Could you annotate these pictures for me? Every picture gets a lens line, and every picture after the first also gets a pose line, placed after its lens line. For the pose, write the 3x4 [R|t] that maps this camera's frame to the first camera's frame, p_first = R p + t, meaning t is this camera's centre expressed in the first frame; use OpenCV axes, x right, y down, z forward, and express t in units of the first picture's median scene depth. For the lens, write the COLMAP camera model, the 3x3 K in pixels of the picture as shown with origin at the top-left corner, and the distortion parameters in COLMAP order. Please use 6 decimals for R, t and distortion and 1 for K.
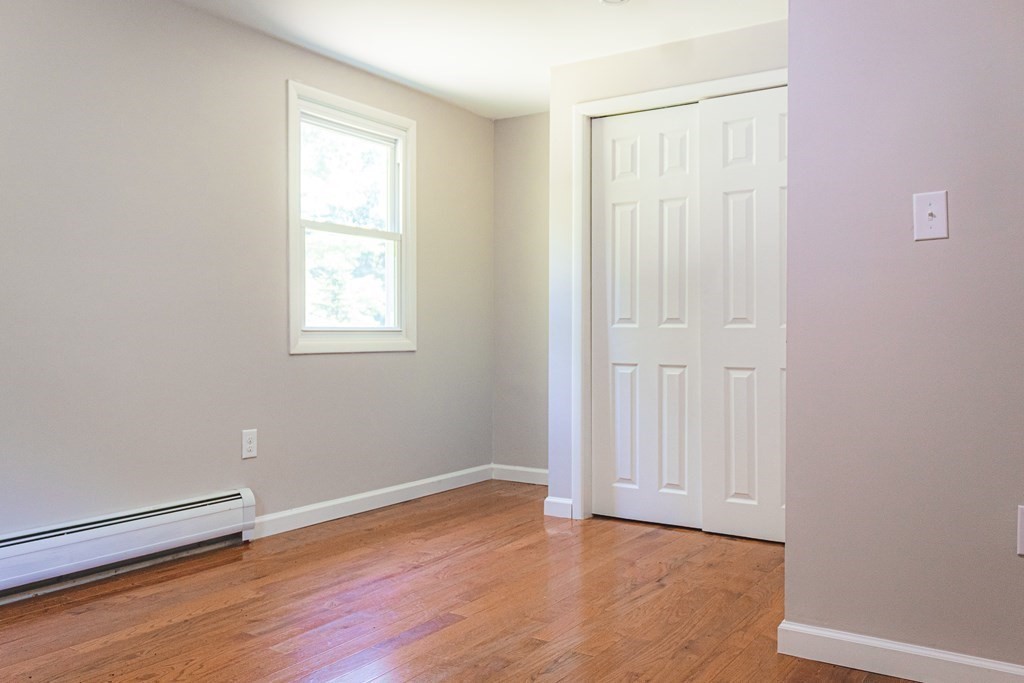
lens RADIAL K [[790.4, 0, 511.9], [0, 790.4, 339.0], [0, 0, 1]] dist [0.016472, 0.003739]
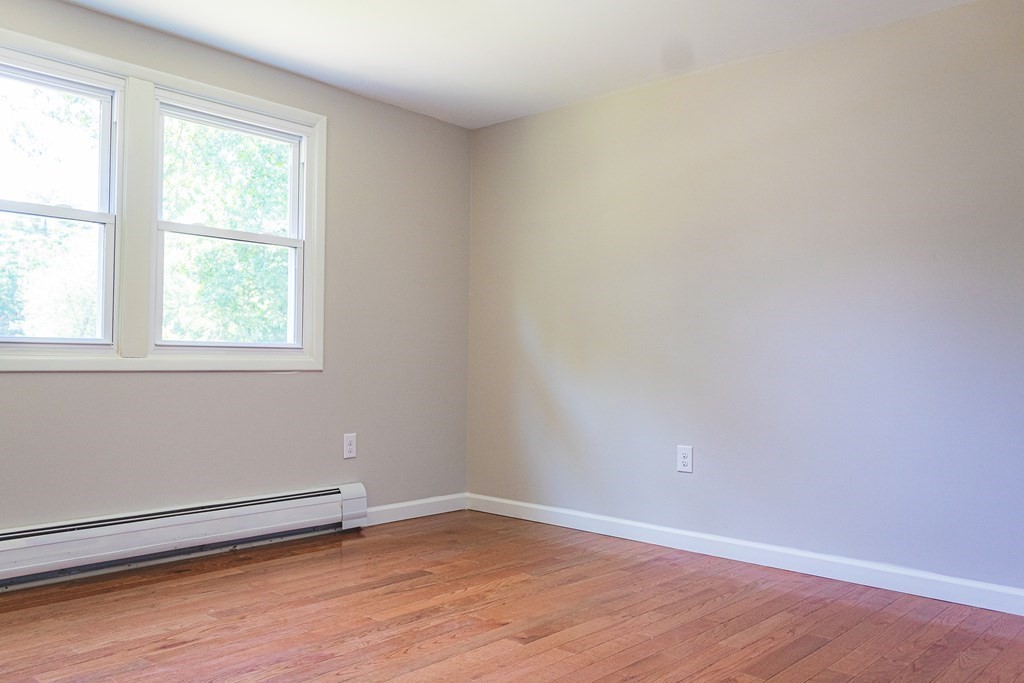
lens RADIAL K [[612.1, 0, 511.8], [0, 612.1, 343.7], [0, 0, 1]] dist [0.006164, -0.000378]
pose [[0.964395, 0.014550, -0.264067, 0.269519], [-0.021586, 0.999485, -0.023760, -0.003474], [0.263585, 0.028614, 0.964212, 0.384643]]
